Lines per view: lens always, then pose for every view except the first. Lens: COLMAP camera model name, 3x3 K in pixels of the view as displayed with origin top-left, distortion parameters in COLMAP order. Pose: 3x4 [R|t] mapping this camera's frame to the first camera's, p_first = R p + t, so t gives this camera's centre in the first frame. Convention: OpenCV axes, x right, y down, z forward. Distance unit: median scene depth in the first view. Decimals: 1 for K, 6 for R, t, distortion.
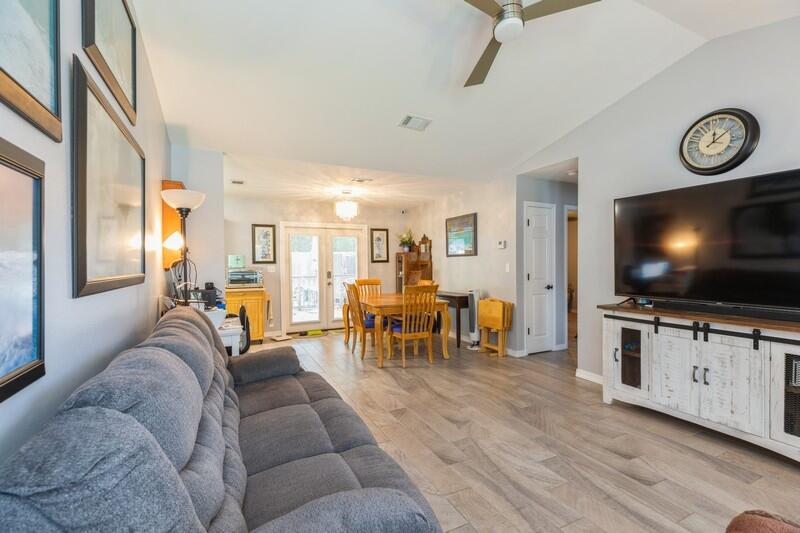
lens RADIAL K [[355.7, 0, 398.6], [0, 355.7, 267.1], [0, 0, 1]] dist [0.003999, -0.000382]
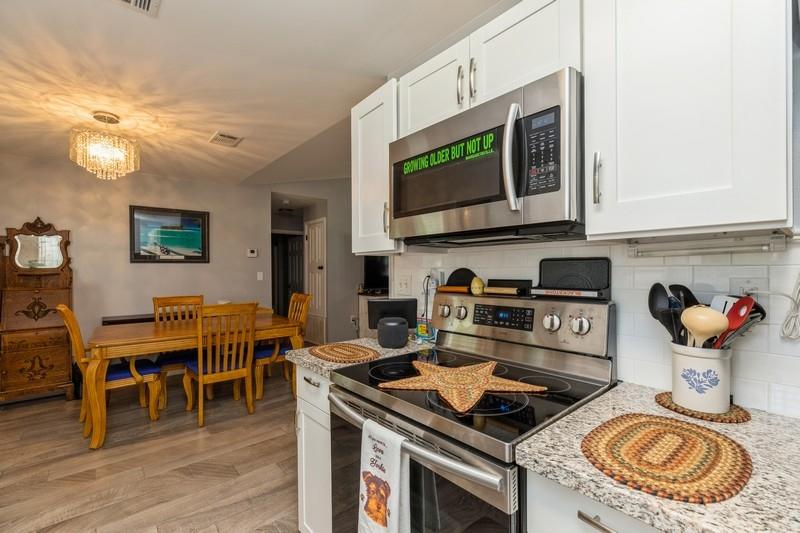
lens RADIAL K [[348.7, 0, 400.0], [0, 348.7, 266.5], [0, 0, 1]] dist [0.001088, -0.000026]
pose [[-0.256917, 0.020945, 0.966207, -0.695730], [0.017759, 0.999699, -0.016949, -0.002031], [-0.966270, 0.012805, -0.257211, 0.775623]]
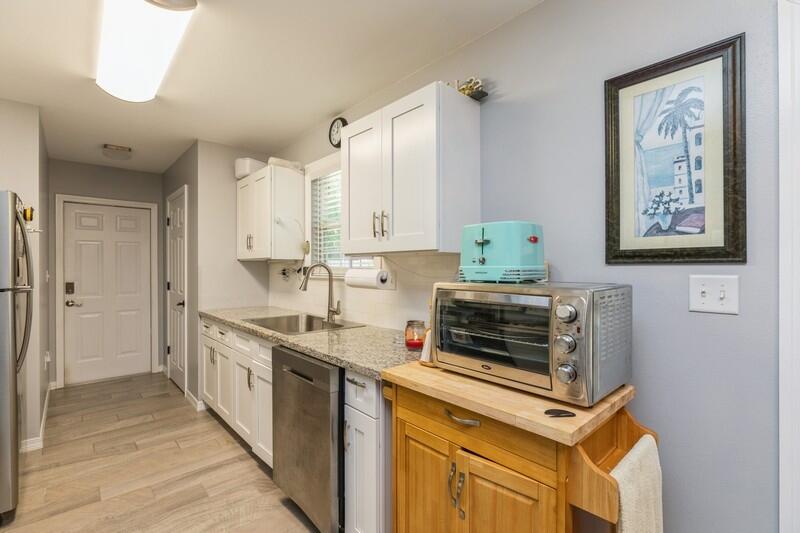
lens RADIAL K [[367.2, 0, 397.5], [0, 367.2, 268.4], [0, 0, 1]] dist [-0.003202, -0.000470]
pose [[0.276479, 0.012773, -0.960935, -0.258115], [-0.011231, 0.999886, 0.010059, -0.007808], [0.960954, 0.008011, 0.276592, 0.918002]]
